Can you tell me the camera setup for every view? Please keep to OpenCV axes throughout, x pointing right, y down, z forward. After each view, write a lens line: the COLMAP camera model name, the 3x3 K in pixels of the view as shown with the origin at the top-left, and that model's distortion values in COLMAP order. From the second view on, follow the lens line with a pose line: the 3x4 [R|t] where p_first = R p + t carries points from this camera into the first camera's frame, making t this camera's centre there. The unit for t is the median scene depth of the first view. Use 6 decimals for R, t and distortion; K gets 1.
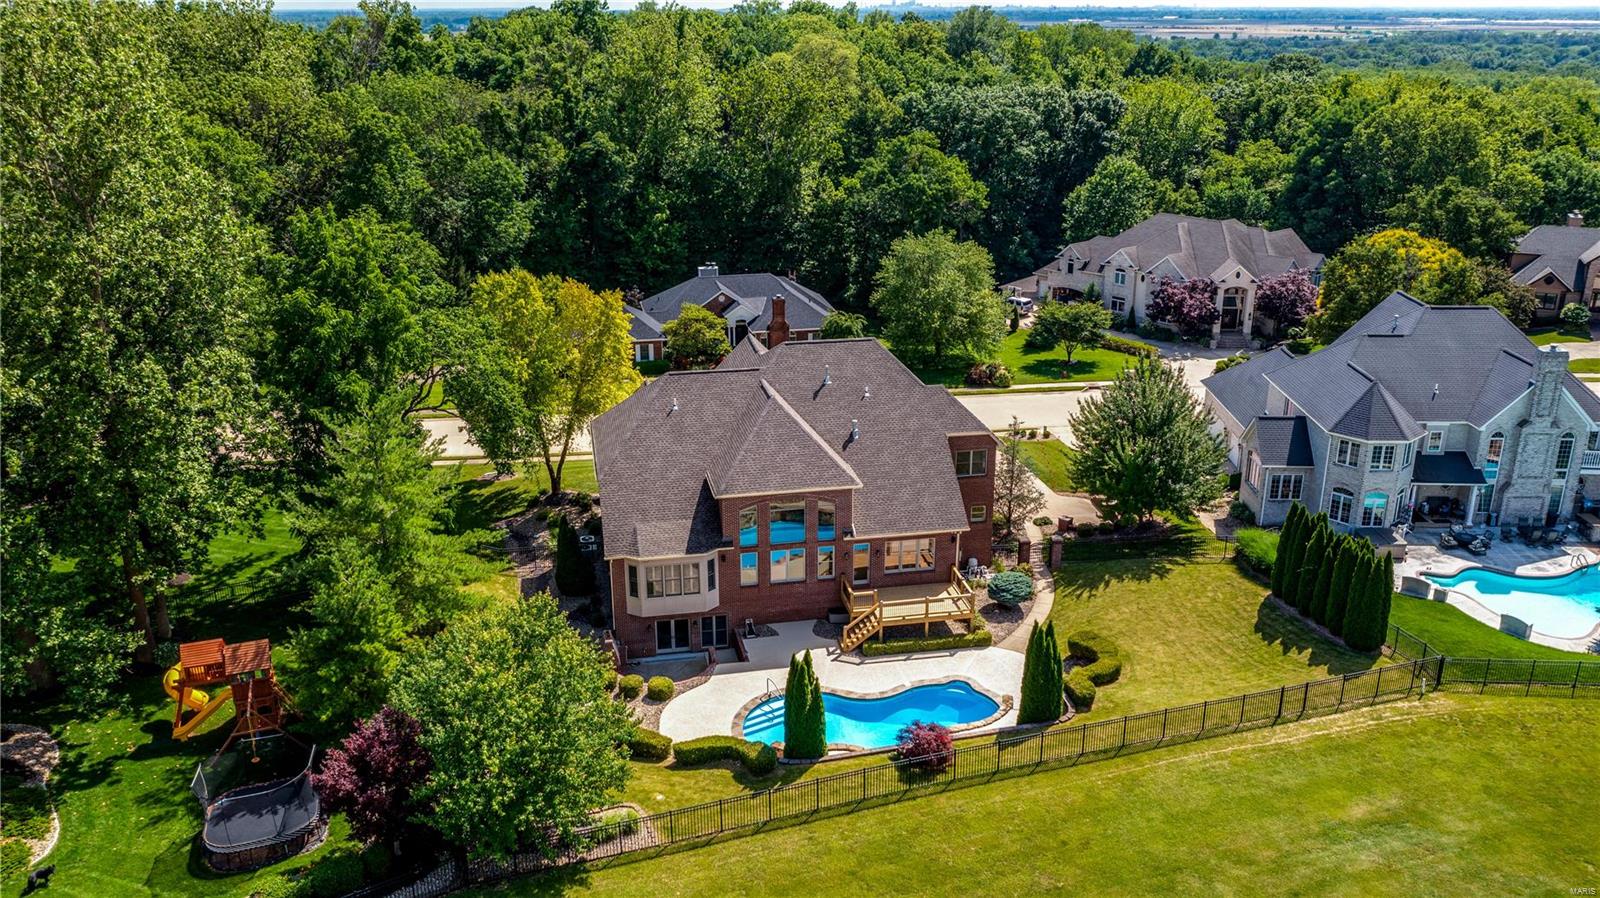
lens RADIAL K [[1271.4, 0, 800.0], [0, 1271.4, 449.0], [0, 0, 1]] dist [-0.009940, 0.007593]
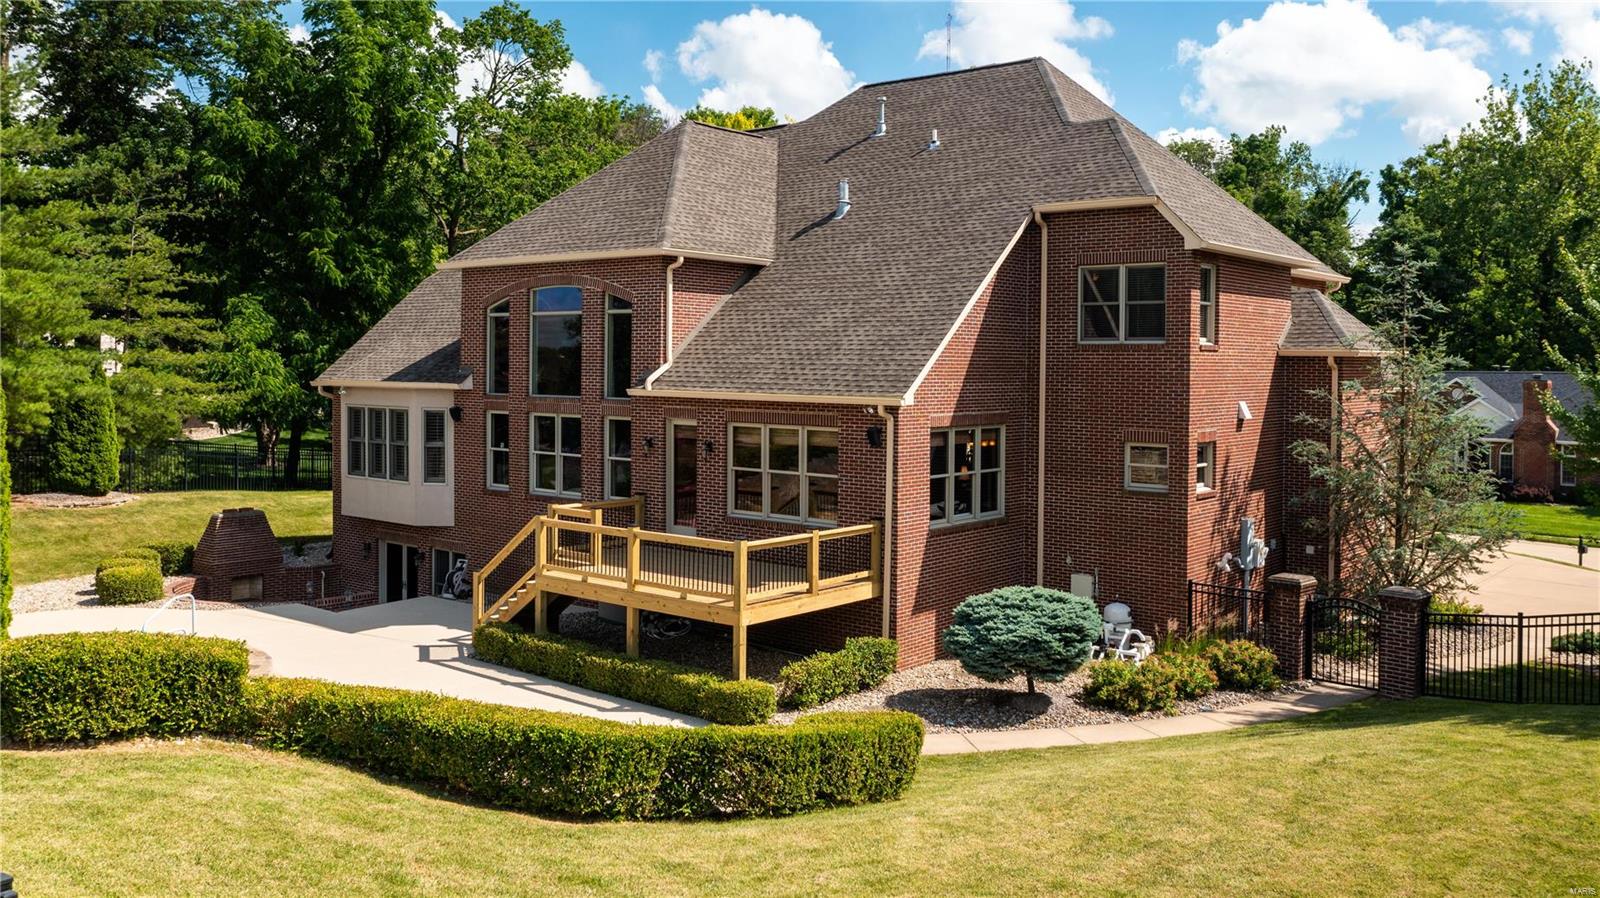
lens RADIAL K [[1271.4, 0, 800.0], [0, 1271.4, 449.0], [0, 0, 1]] dist [-0.009940, 0.007593]
pose [[0.632589, 0.054445, -0.772571, 0.376722], [-0.264582, 0.952704, -0.149503, 0.133089], [0.727892, 0.298982, 0.617076, 0.803175]]
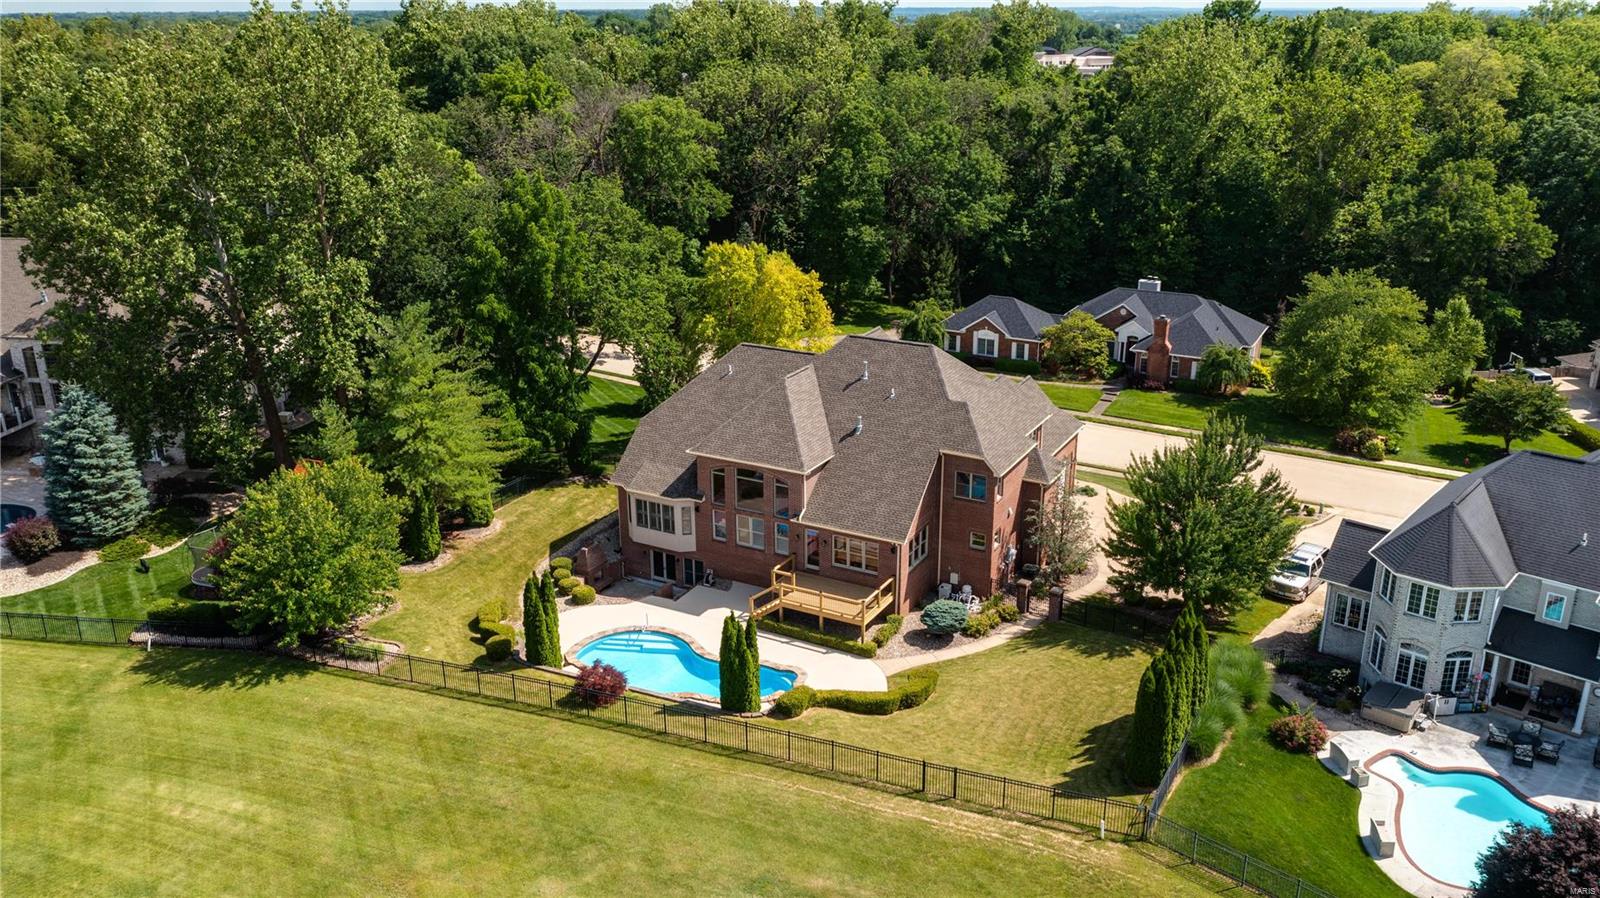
lens RADIAL K [[1271.4, 0, 800.0], [0, 1271.4, 449.0], [0, 0, 1]] dist [-0.009940, 0.007593]
pose [[0.770791, 0.211635, -0.600910, 0.666253], [-0.210731, 0.974813, 0.073015, -0.065758], [0.601227, 0.070351, 0.795975, 0.159793]]
